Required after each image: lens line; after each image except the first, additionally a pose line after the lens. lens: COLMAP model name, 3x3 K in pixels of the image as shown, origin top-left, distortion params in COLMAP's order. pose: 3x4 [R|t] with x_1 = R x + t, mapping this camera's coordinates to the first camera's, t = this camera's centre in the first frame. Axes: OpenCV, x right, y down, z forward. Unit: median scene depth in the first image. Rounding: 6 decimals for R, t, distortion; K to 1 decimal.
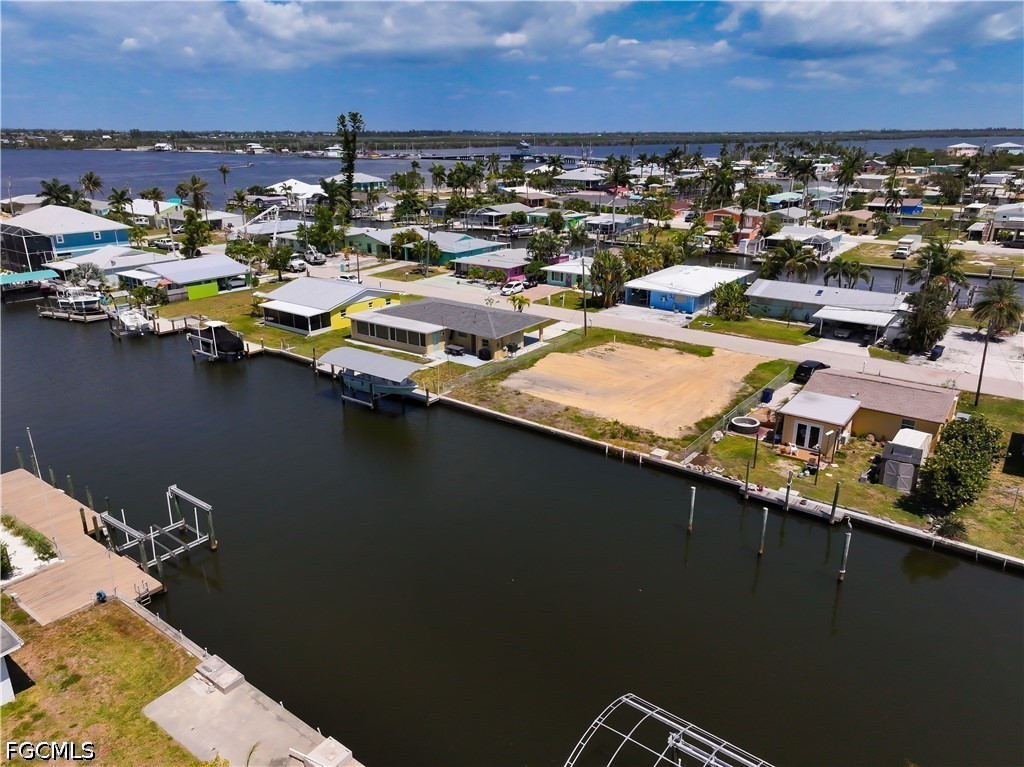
lens RADIAL K [[723.8, 0, 513.7], [0, 723.8, 385.8], [0, 0, 1]] dist [0.010028, 0.028389]
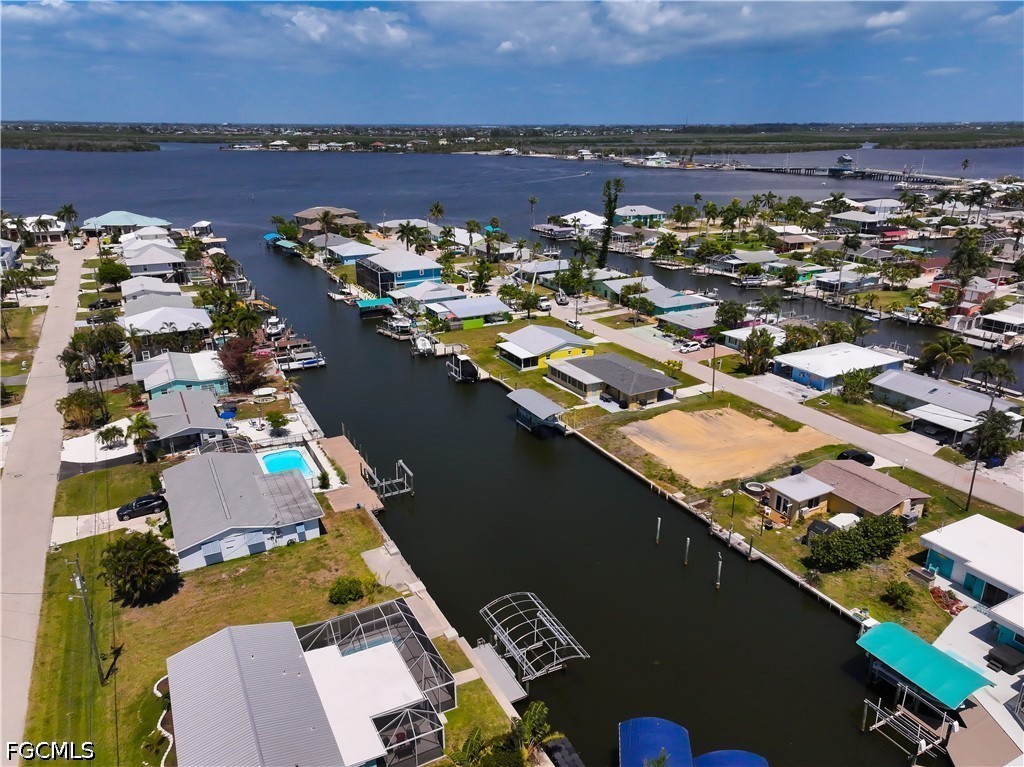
lens RADIAL K [[723.8, 0, 515.8], [0, 723.8, 382.4], [0, 0, 1]] dist [0.010028, 0.028389]
pose [[0.907267, 0.142067, -0.395832, 0.311113], [-0.139433, 0.989592, 0.035586, -0.102341], [0.396768, 0.022906, 0.917633, -0.378645]]
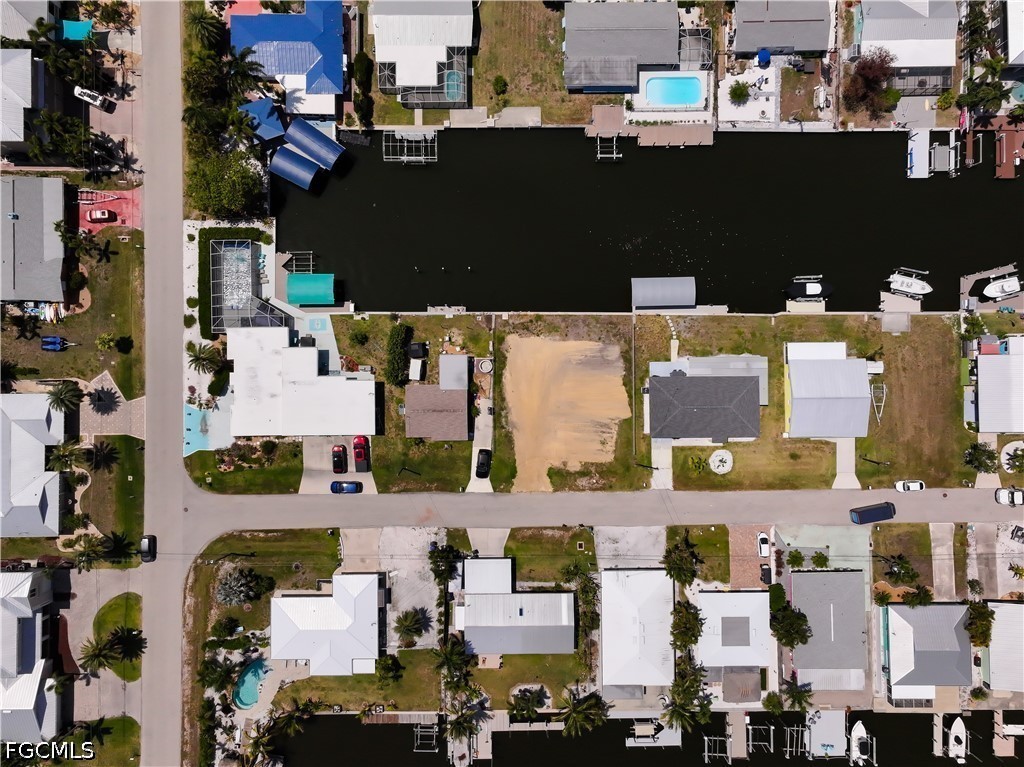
lens RADIAL K [[723.8, 0, 512.8], [0, 723.8, 391.0], [0, 0, 1]] dist [0.010028, 0.028389]
pose [[-0.796340, 0.604638, -0.015980, 0.243004], [-0.207044, -0.247674, 0.946462, -1.429624], [0.568309, 0.757014, 0.322420, 0.307492]]
